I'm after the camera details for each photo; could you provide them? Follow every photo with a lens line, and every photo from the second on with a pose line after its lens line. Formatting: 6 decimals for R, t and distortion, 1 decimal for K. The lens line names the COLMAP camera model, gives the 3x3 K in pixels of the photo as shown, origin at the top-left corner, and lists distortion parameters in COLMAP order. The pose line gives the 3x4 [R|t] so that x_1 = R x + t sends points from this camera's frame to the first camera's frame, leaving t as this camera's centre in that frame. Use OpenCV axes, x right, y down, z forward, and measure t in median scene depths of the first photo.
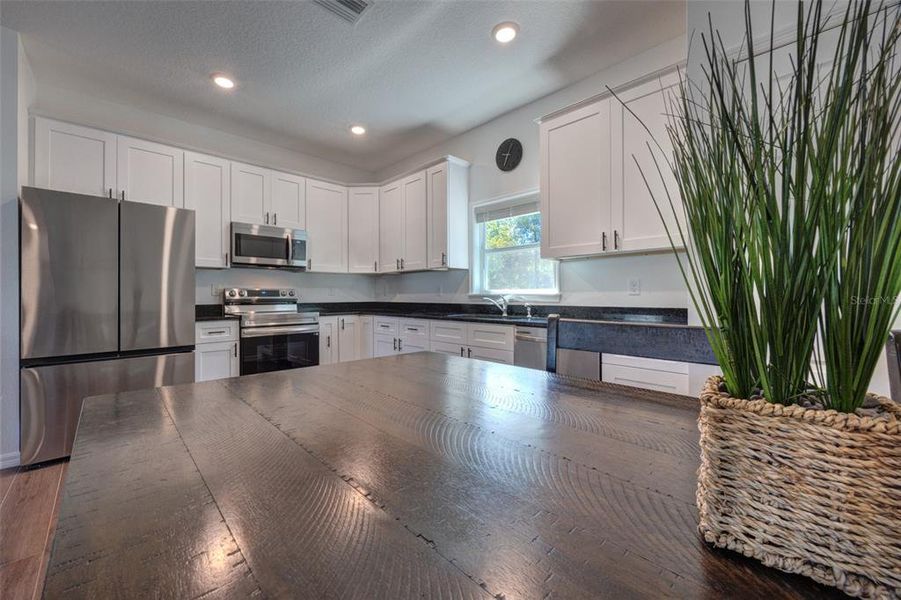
lens RADIAL K [[360.9, 0, 434.9], [0, 360.9, 292.5], [0, 0, 1]] dist [-0.006278, -0.000504]
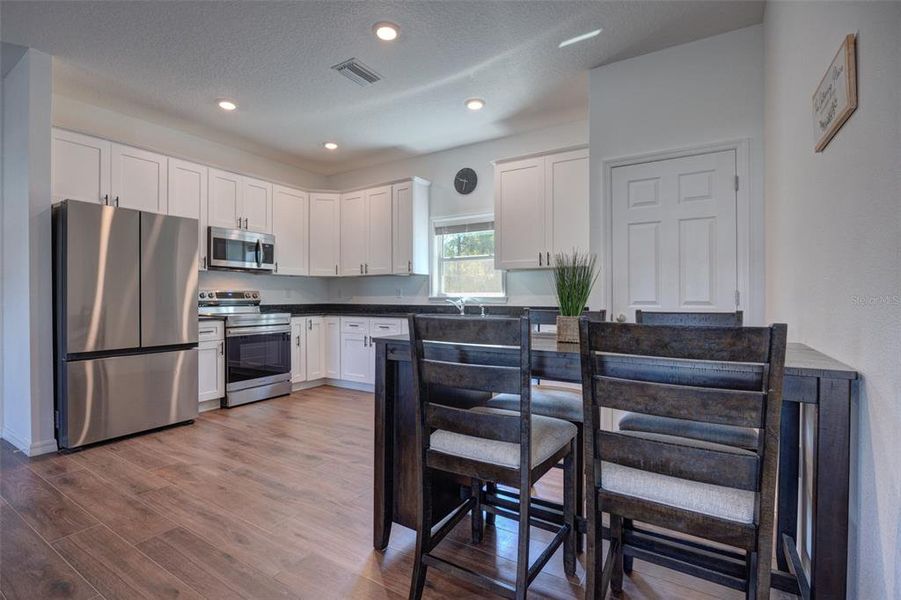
lens RADIAL K [[433.1, 0, 443.7], [0, 433.1, 297.8], [0, 0, 1]] dist [-0.017519, 0.000202]
pose [[0.968973, 0.002956, 0.247149, -0.209401], [-0.005413, 0.999942, 0.009264, -0.005304], [-0.247107, -0.010314, 0.968933, -0.362610]]
